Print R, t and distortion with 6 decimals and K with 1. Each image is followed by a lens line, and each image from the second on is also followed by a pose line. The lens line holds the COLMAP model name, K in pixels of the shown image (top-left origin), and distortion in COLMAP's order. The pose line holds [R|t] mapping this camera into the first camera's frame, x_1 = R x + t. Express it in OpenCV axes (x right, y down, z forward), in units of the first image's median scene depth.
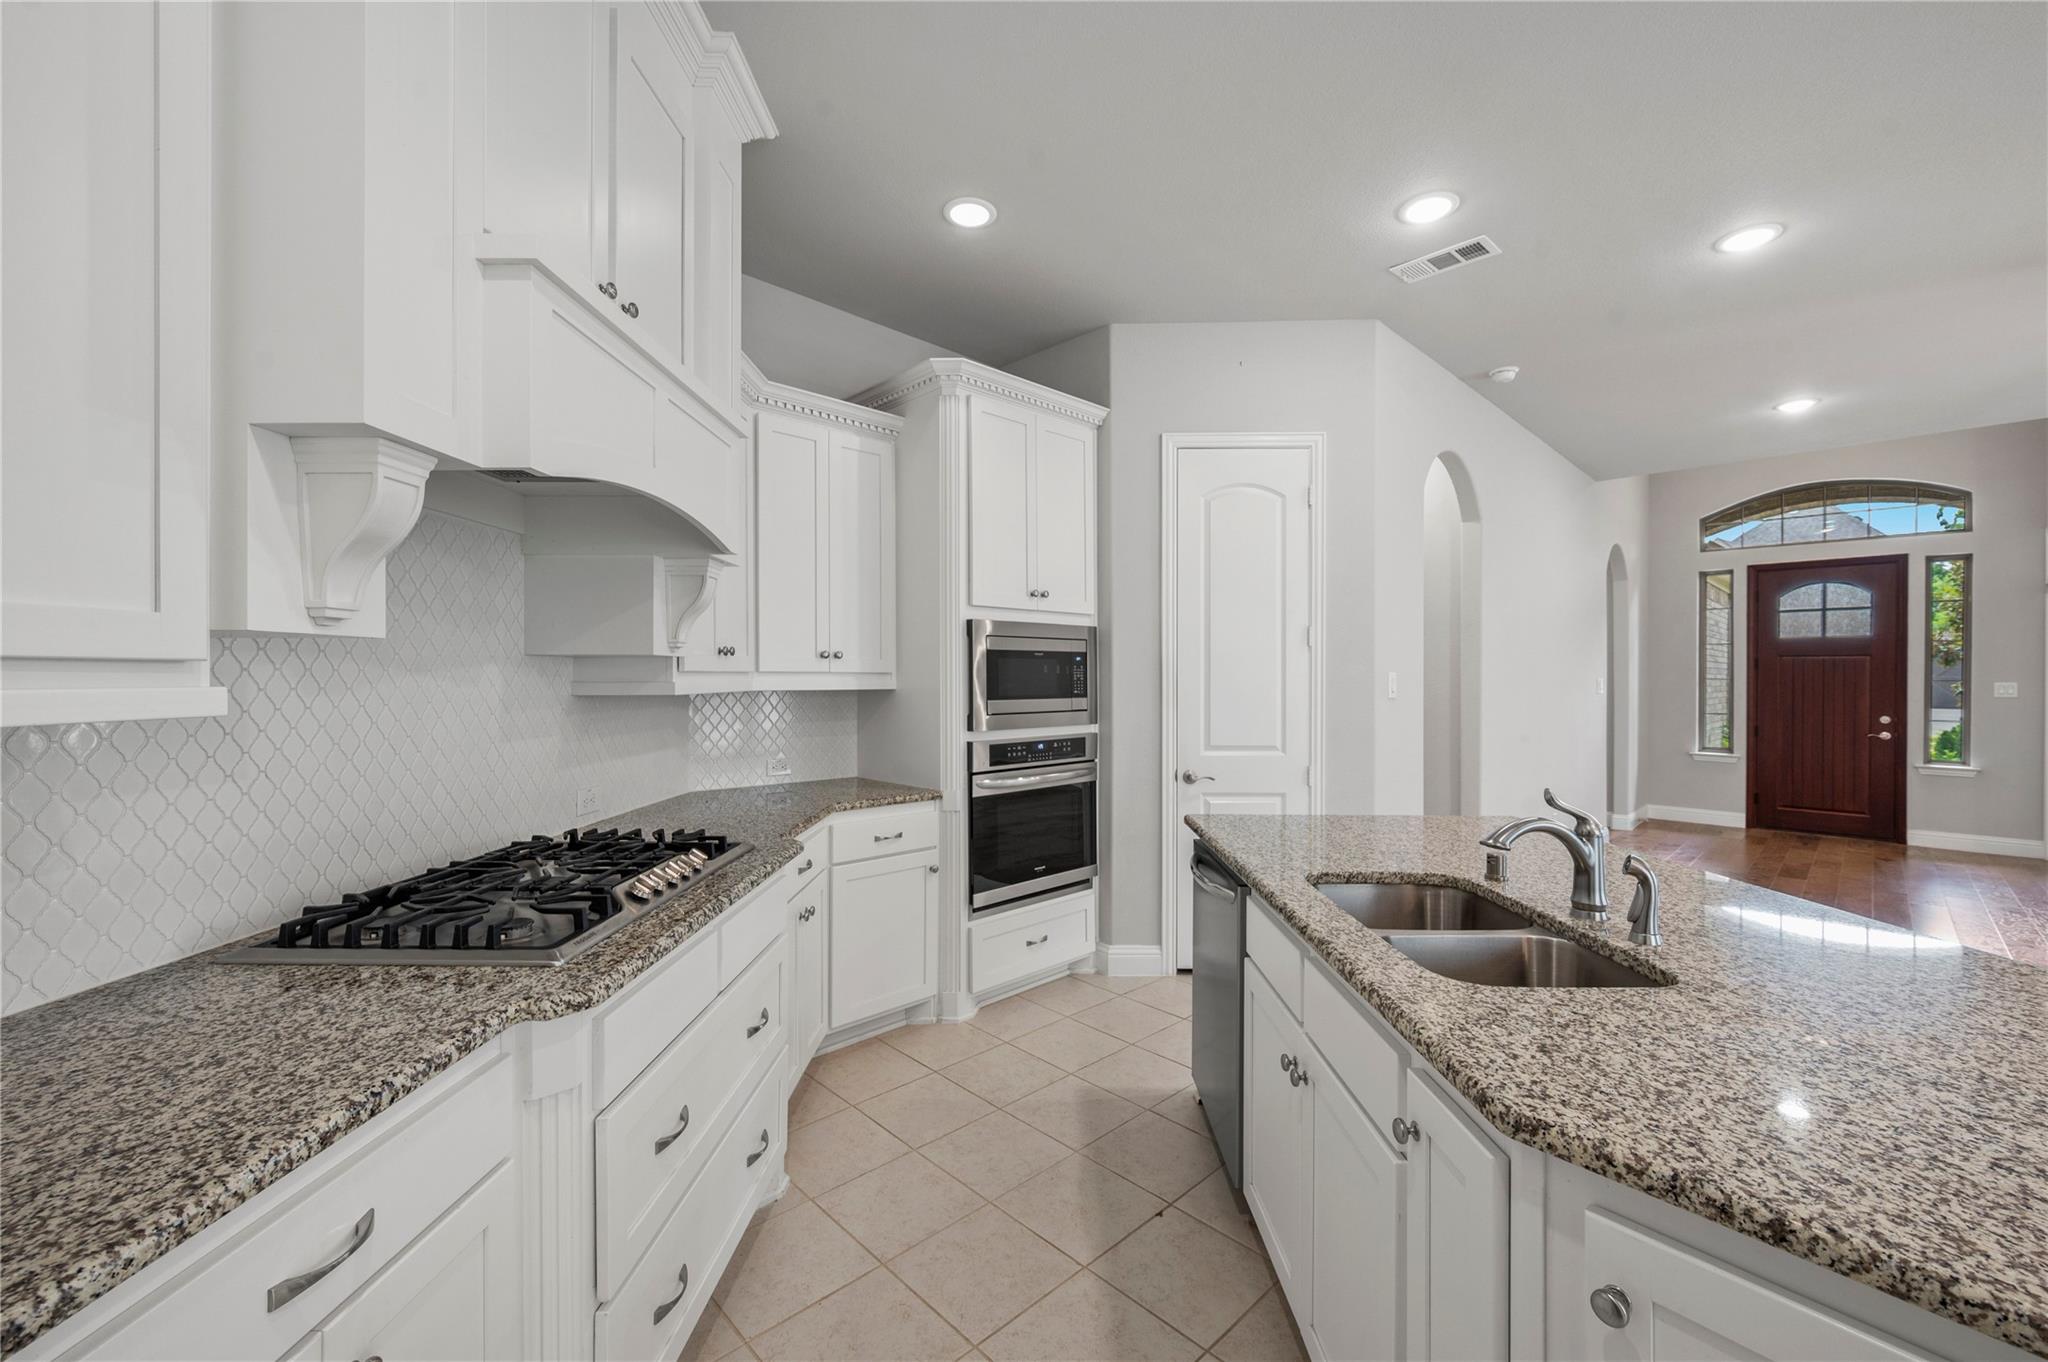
lens RADIAL K [[822.1, 0, 1017.0], [0, 822.1, 676.4], [0, 0, 1]] dist [-0.003472, 0.000144]
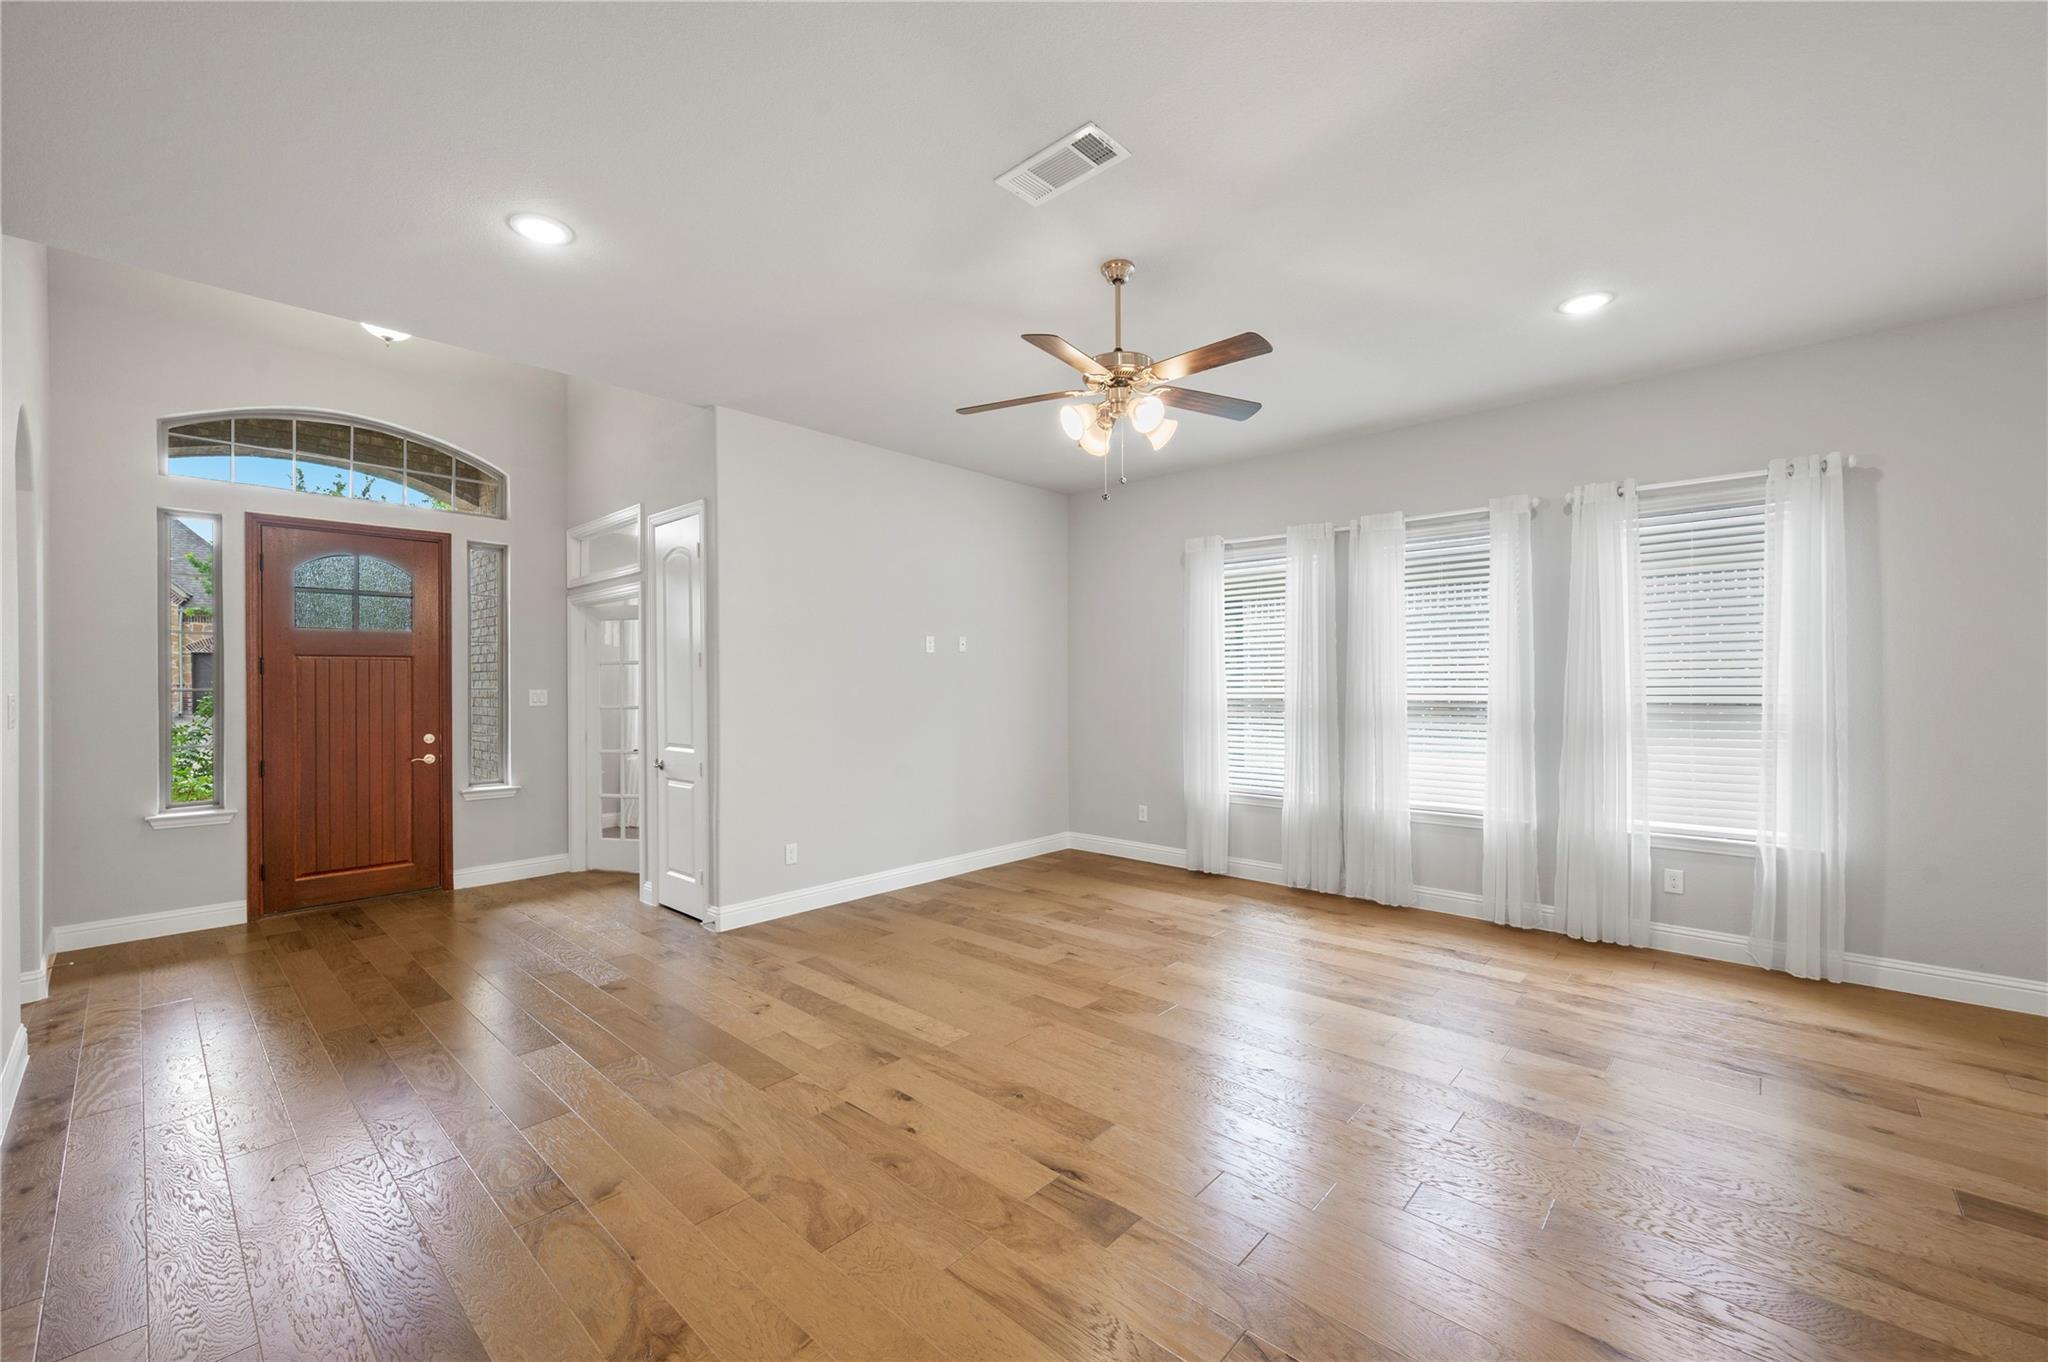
lens RADIAL K [[822.1, 0, 1024.2], [0, 822.1, 681.7], [0, 0, 1]] dist [-0.003472, 0.000144]
pose [[0.121045, -0.004090, 0.992639, 0.339419], [0.008756, 0.999957, 0.003052, 0.000577], [-0.992608, 0.008322, 0.121076, 0.329153]]
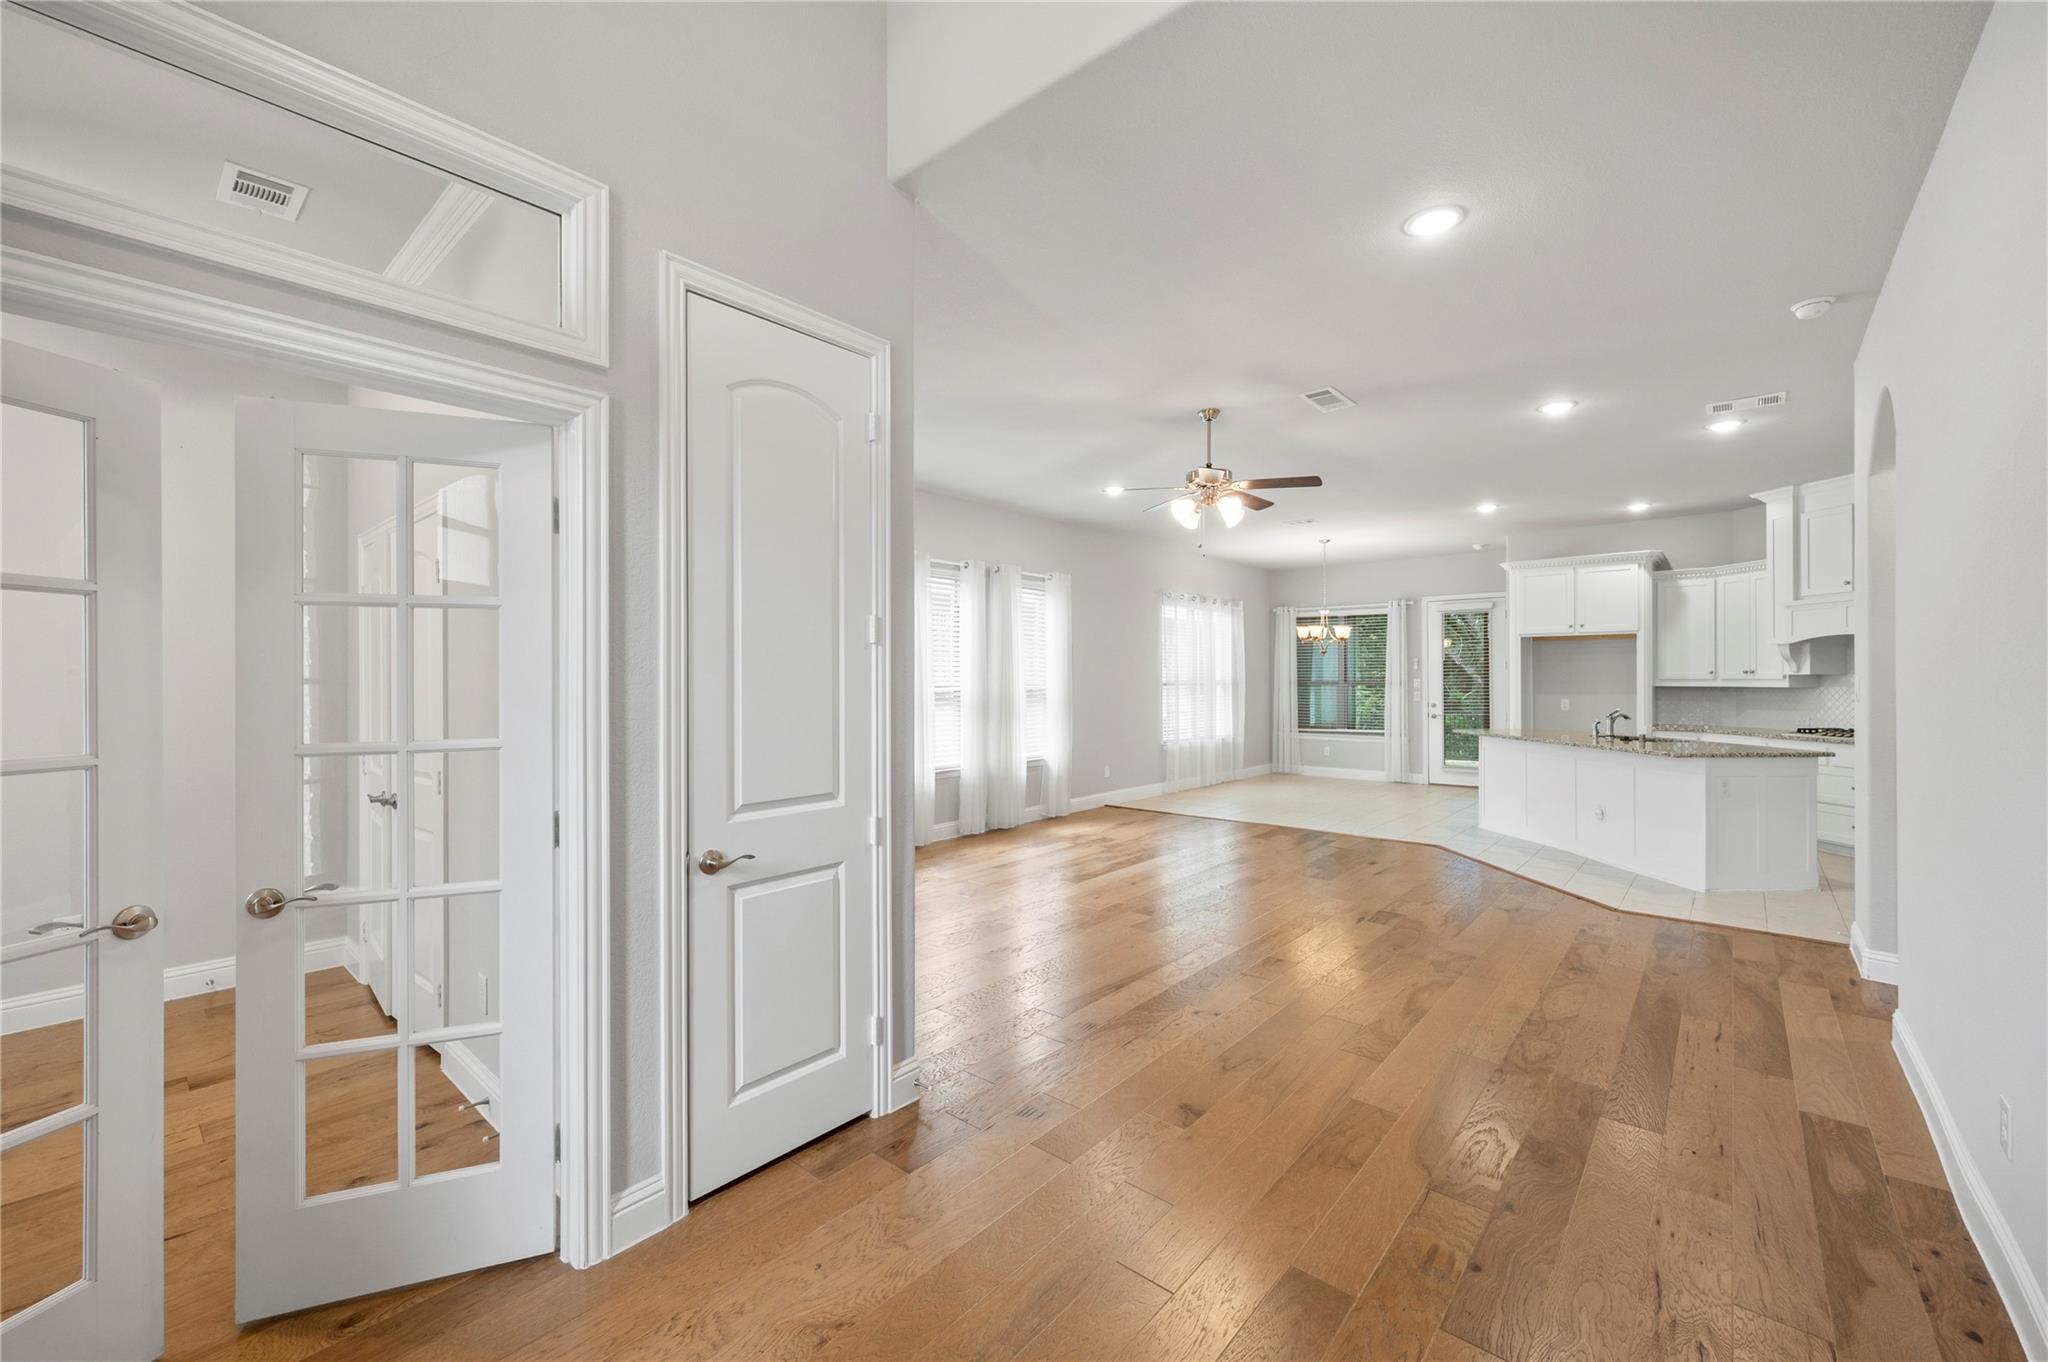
lens RADIAL K [[822.1, 0, 1029.9], [0, 822.1, 678.1], [0, 0, 1]] dist [-0.003472, 0.000144]
pose [[-0.996146, 0.000414, 0.087704, 1.165814], [0.000614, 0.999997, 0.002254, 0.004230], [-0.087703, 0.002299, -0.996144, 1.417668]]
